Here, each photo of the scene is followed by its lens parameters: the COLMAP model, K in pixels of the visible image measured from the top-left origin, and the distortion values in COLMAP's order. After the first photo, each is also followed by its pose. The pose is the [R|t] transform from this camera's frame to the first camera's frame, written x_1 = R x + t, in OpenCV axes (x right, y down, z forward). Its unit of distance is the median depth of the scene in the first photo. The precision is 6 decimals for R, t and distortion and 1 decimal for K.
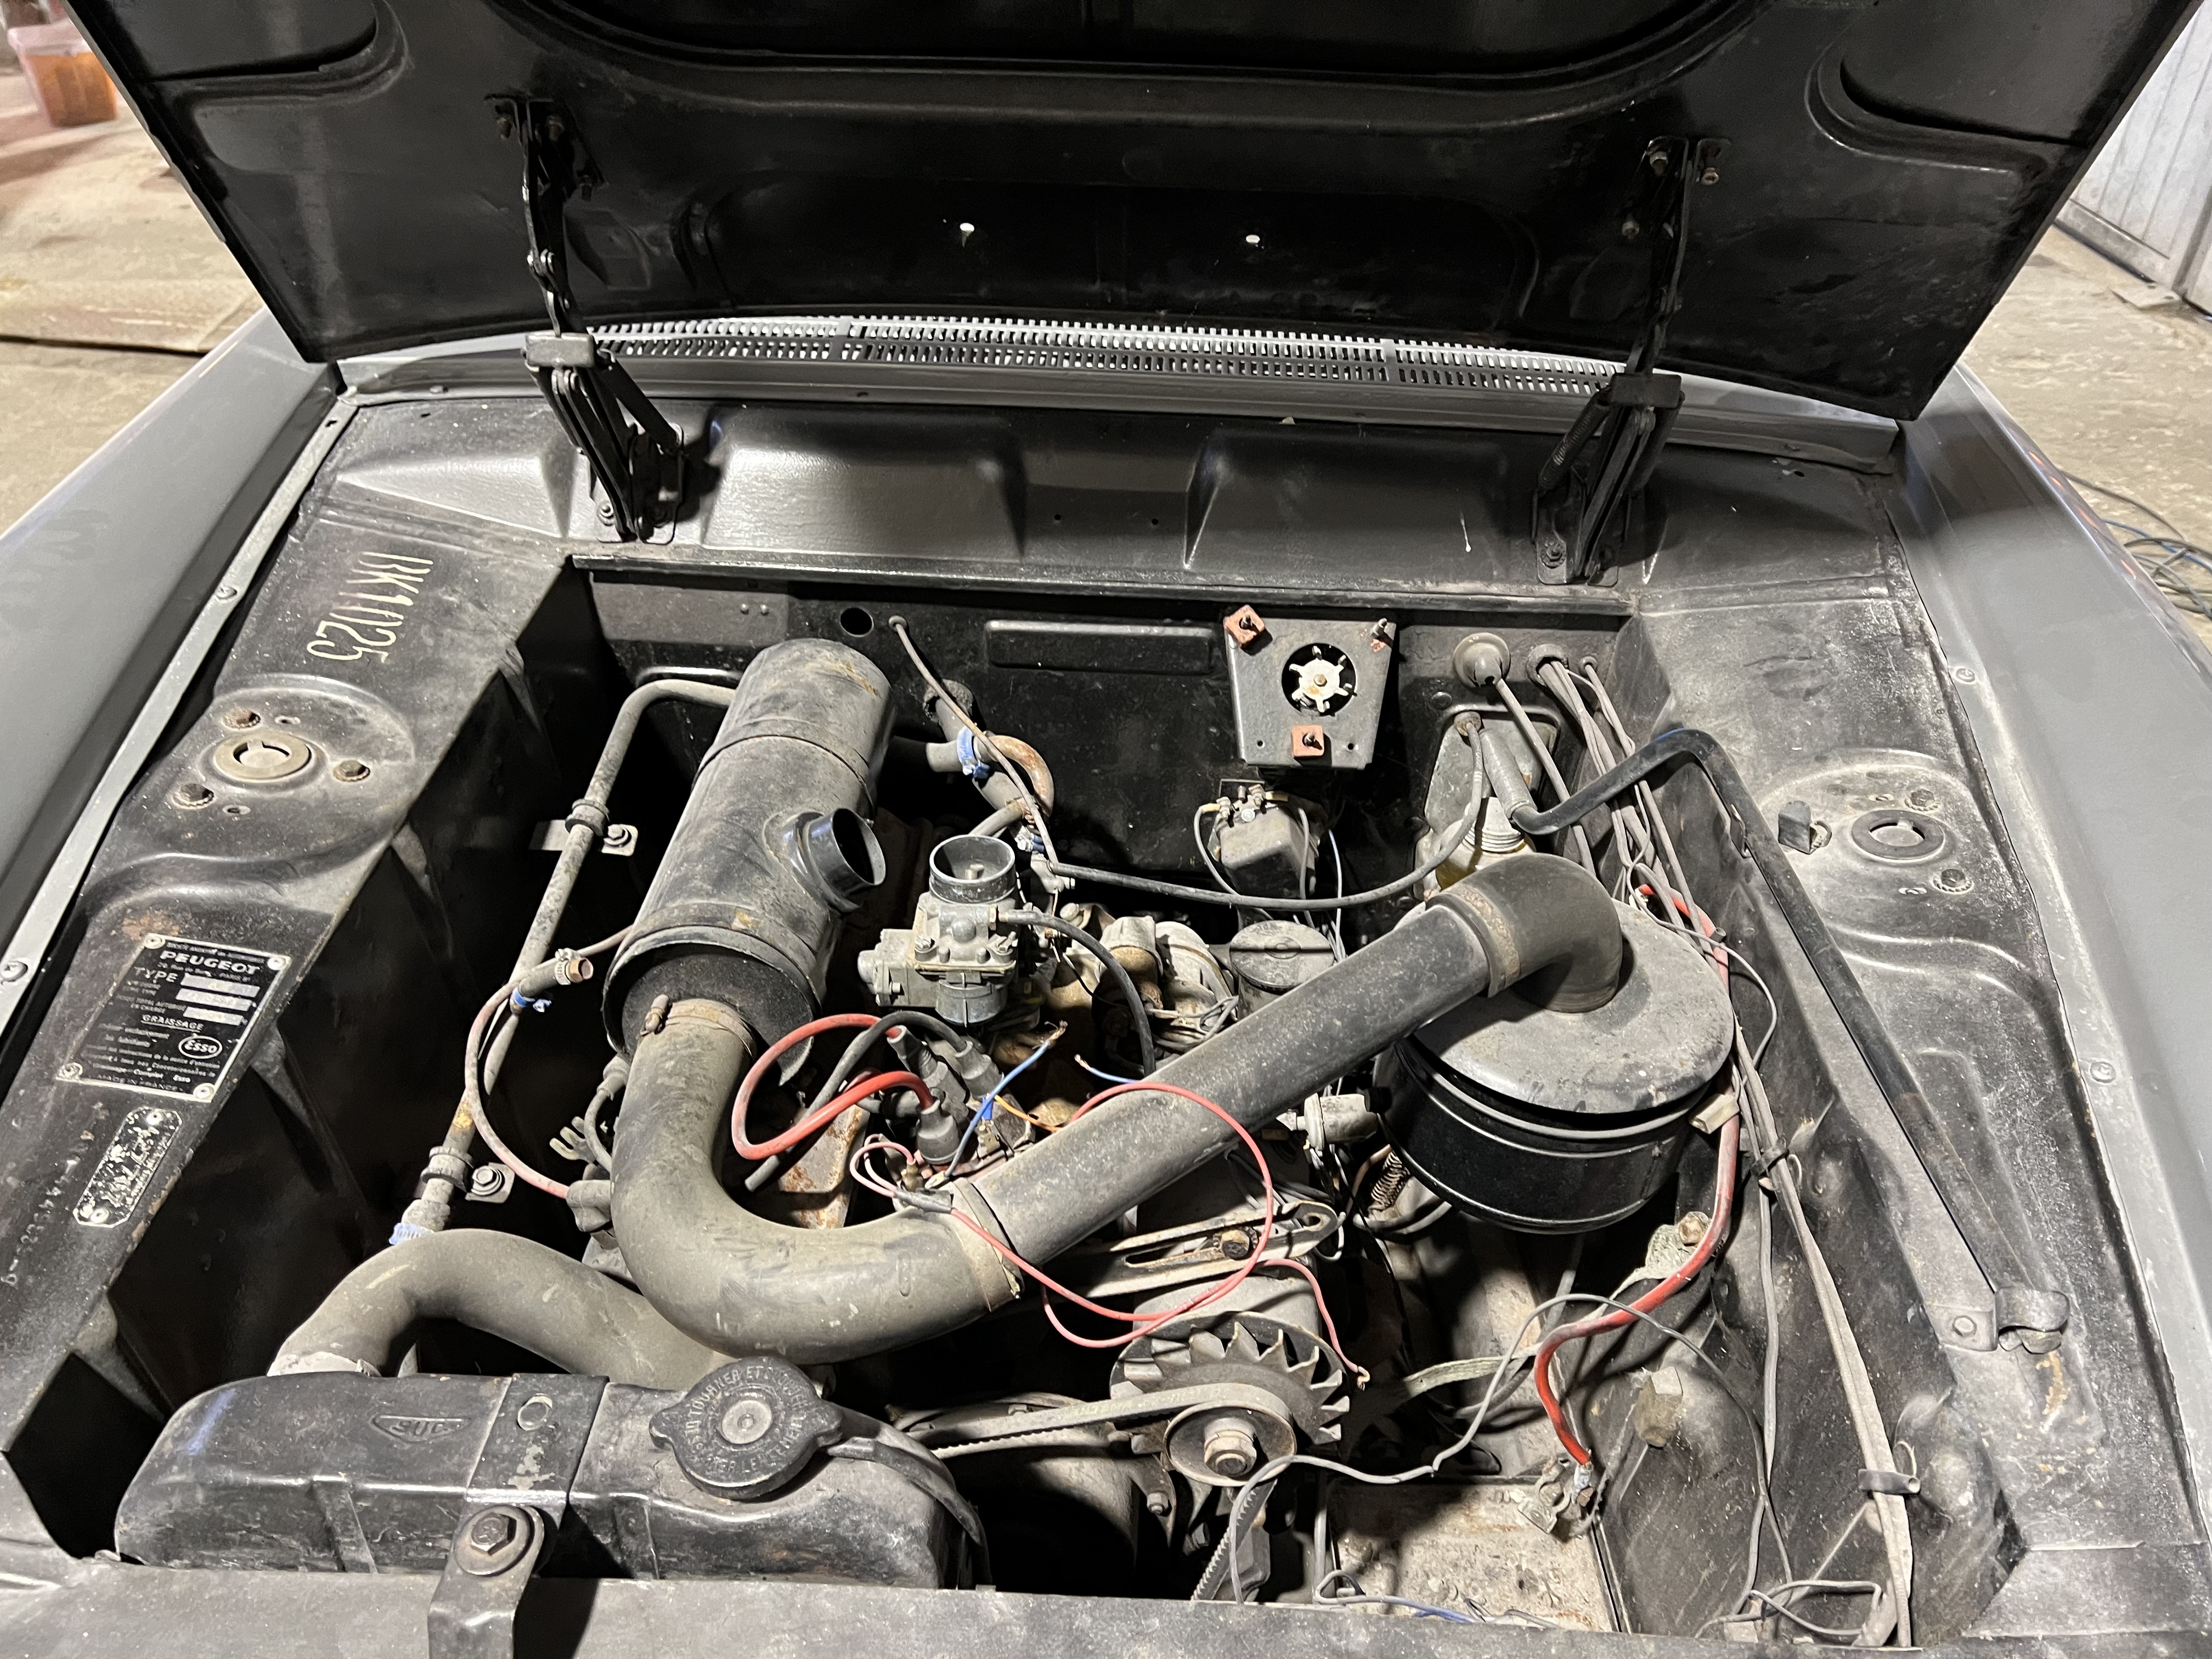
lens RADIAL K [[1666.6, 0, 1123.6], [0, 1666.6, 819.7], [0, 0, 1]] dist [0.052641, -0.060985]
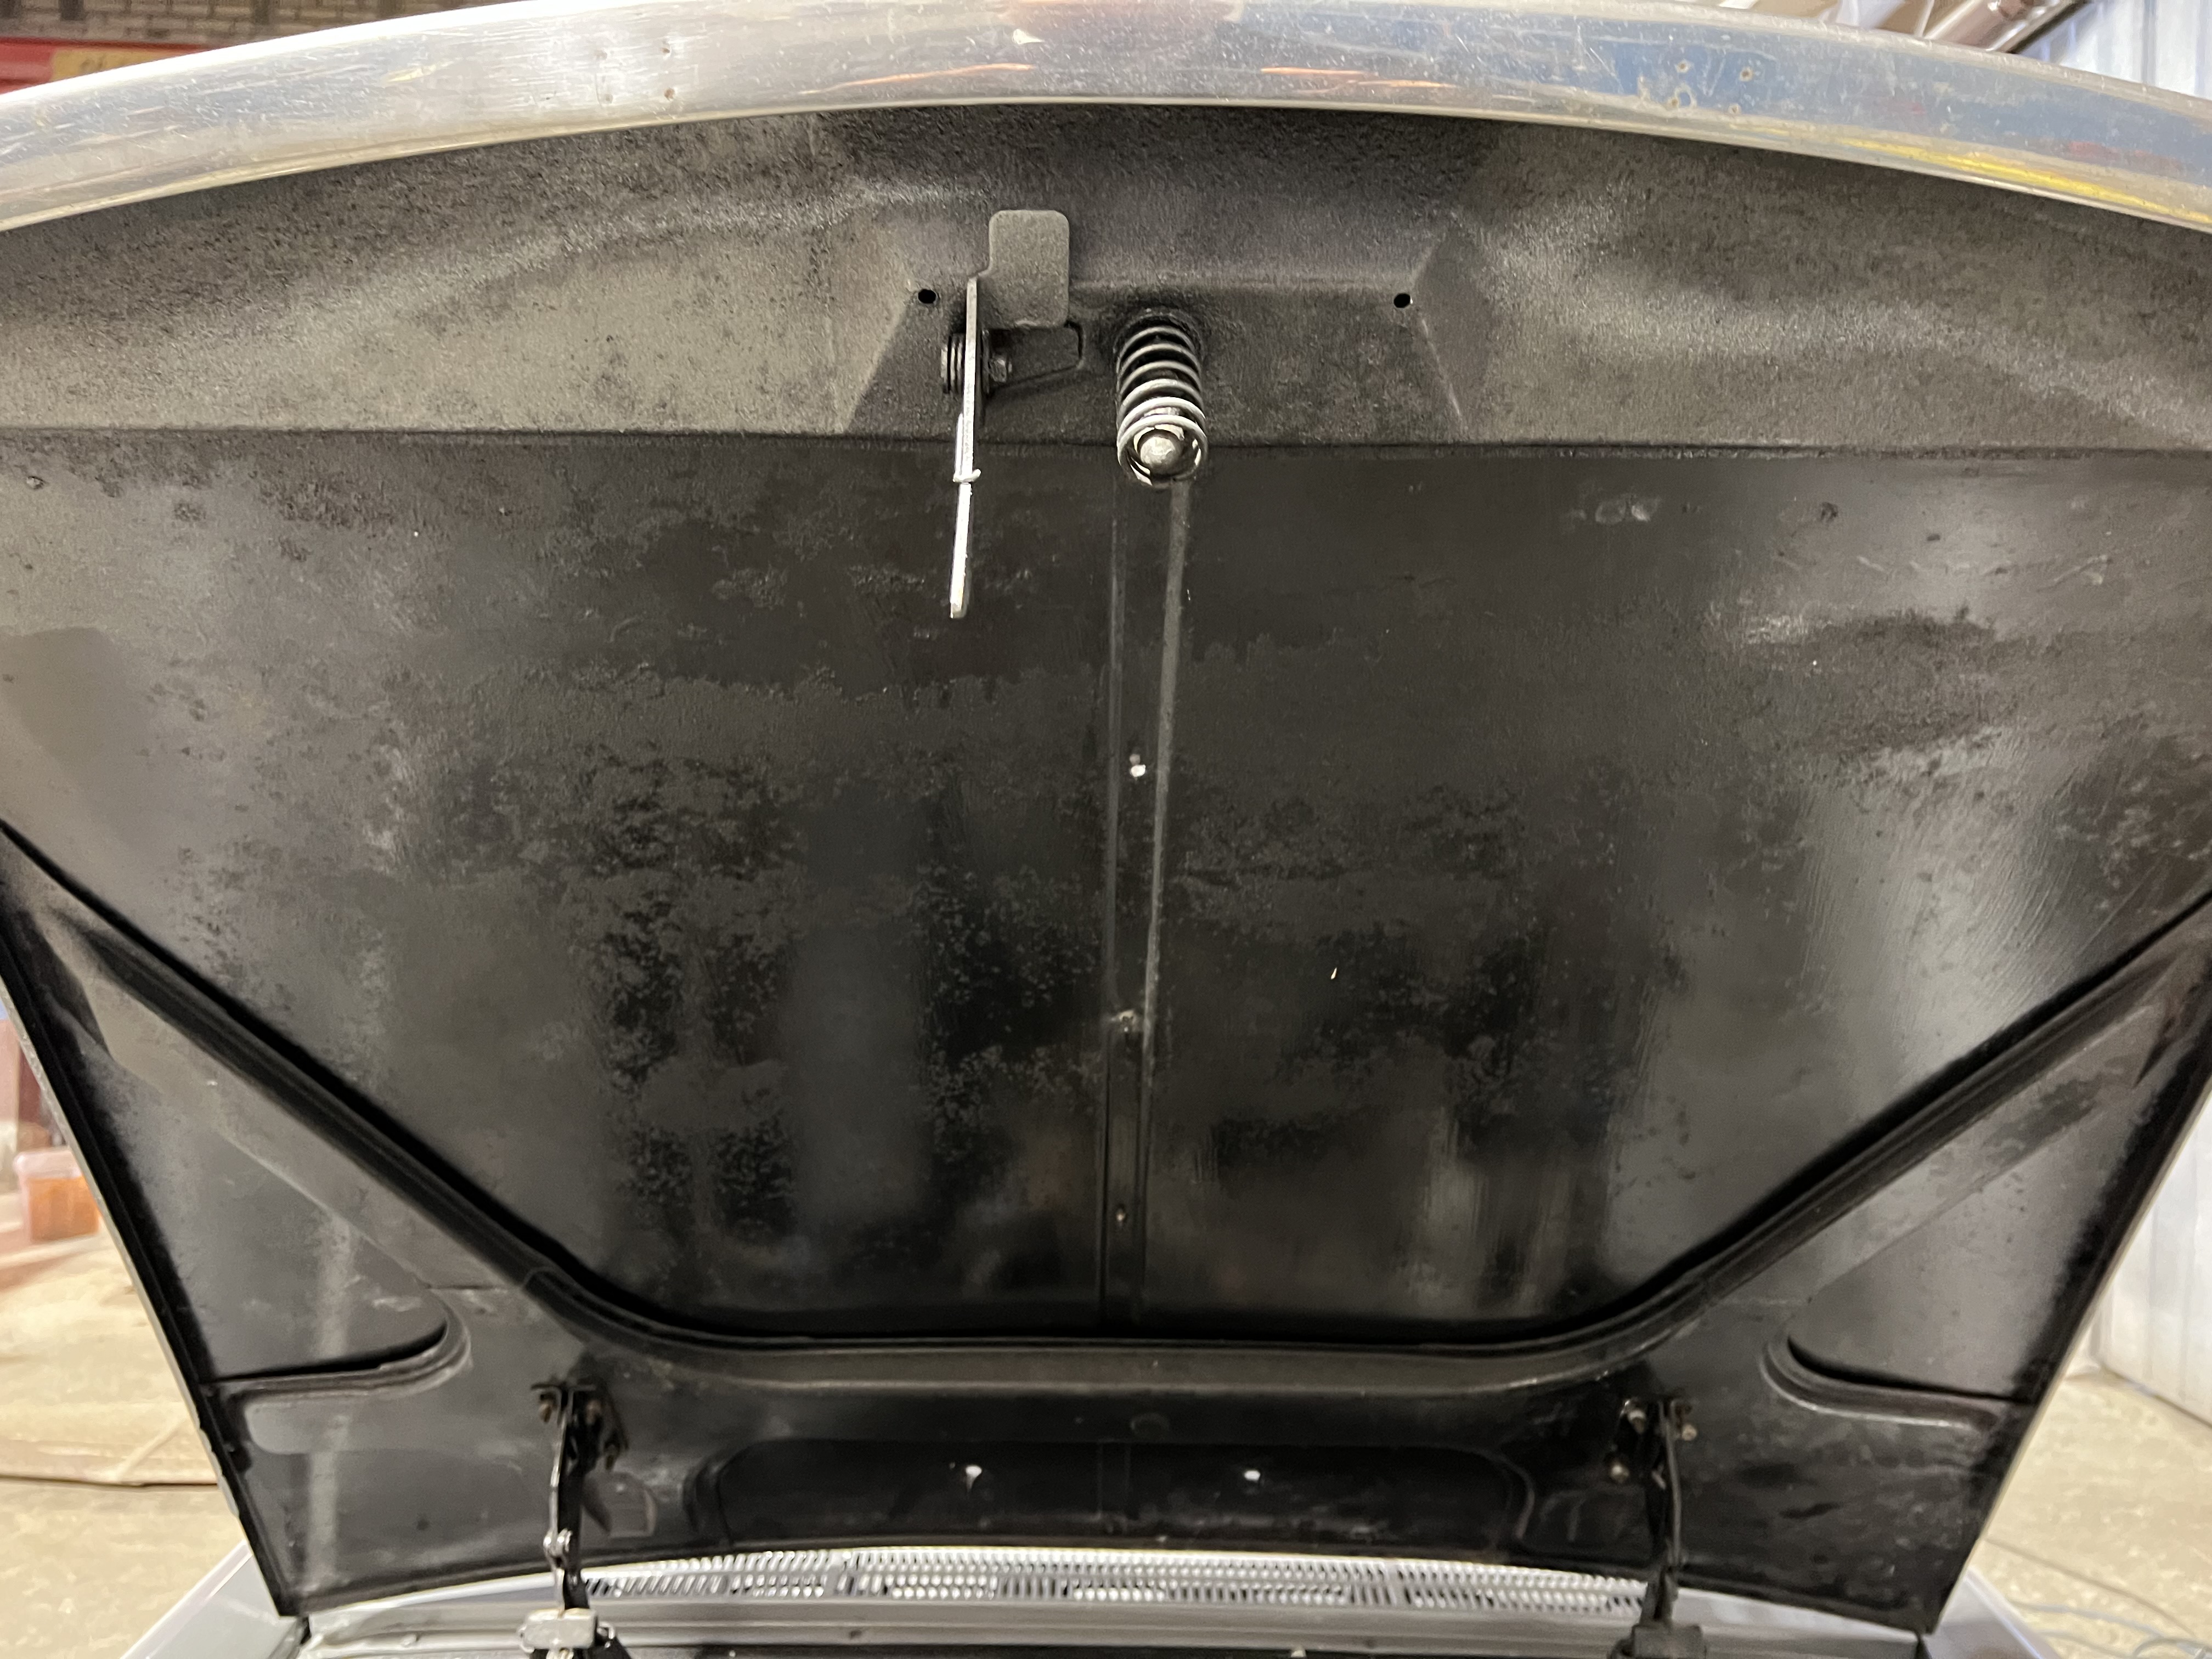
lens RADIAL K [[1666.6, 0, 1092.5], [0, 1666.6, 817.9], [0, 0, 1]] dist [0.052641, -0.060985]
pose [[0.999285, -0.013848, 0.035186, -0.051217], [0.030996, 0.832942, -0.552491, -0.115603], [-0.021657, 0.553187, 0.832776, -0.077525]]
